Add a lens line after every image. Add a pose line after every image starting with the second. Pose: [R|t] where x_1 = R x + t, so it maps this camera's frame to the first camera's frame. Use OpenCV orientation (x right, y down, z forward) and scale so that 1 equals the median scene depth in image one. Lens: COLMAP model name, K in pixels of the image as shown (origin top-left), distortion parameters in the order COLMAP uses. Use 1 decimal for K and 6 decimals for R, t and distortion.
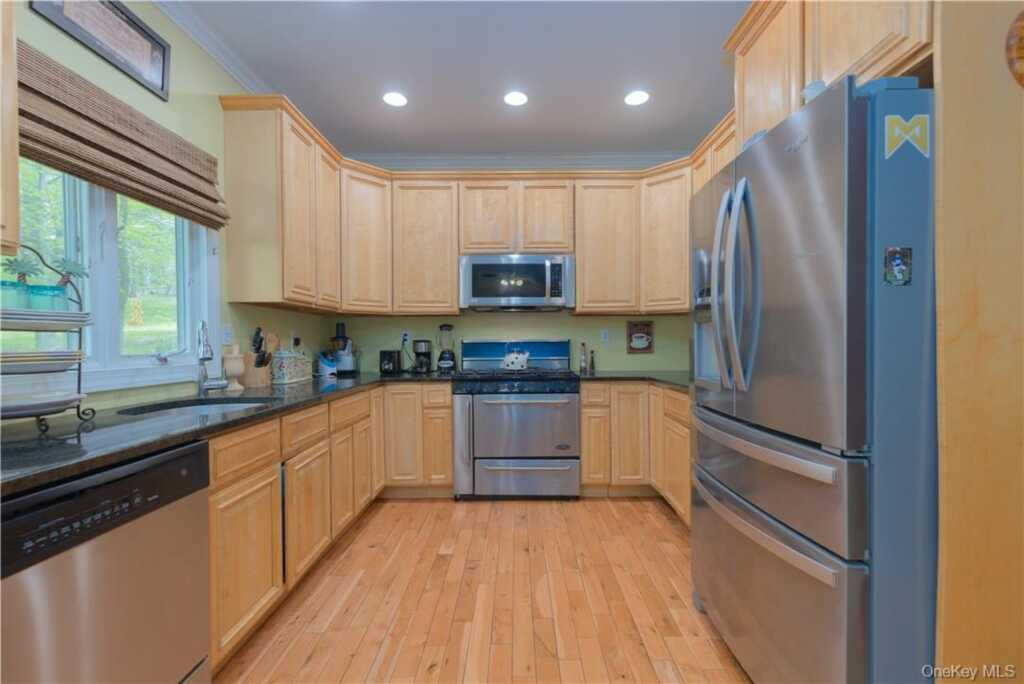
lens RADIAL K [[438.9, 0, 513.6], [0, 438.9, 351.5], [0, 0, 1]] dist [-0.001543, 0.000244]
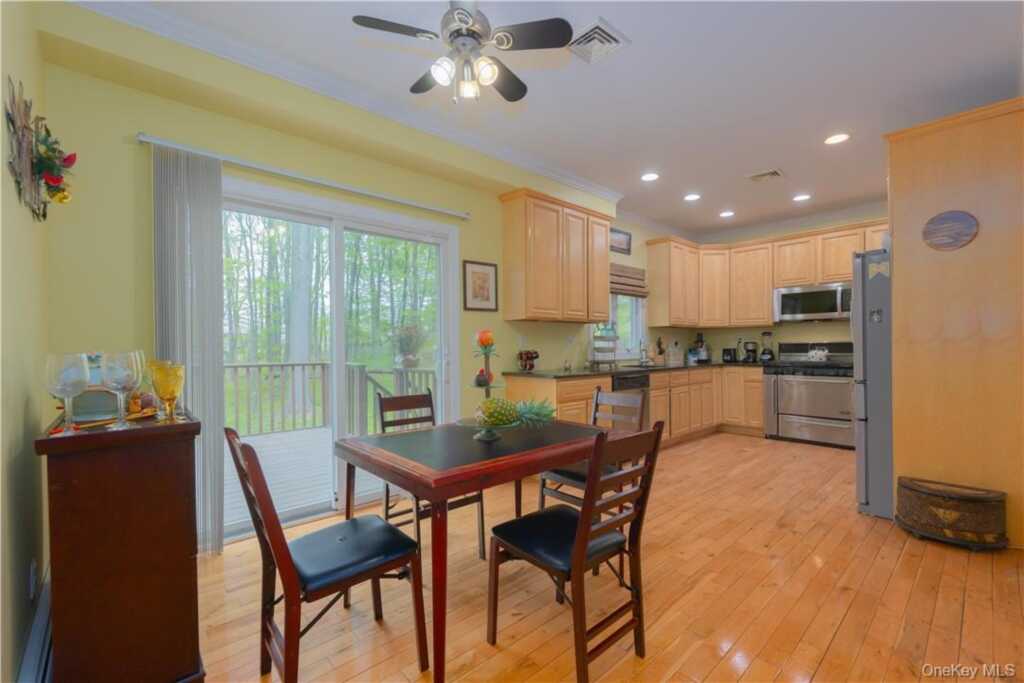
lens RADIAL K [[438.9, 0, 512.0], [0, 438.9, 349.5], [0, 0, 1]] dist [-0.001543, 0.000244]
pose [[0.680128, 0.003499, -0.733085, 0.433598], [-0.009464, 0.999947, -0.004007, 0.018380], [0.733033, 0.009663, 0.680125, -0.848992]]
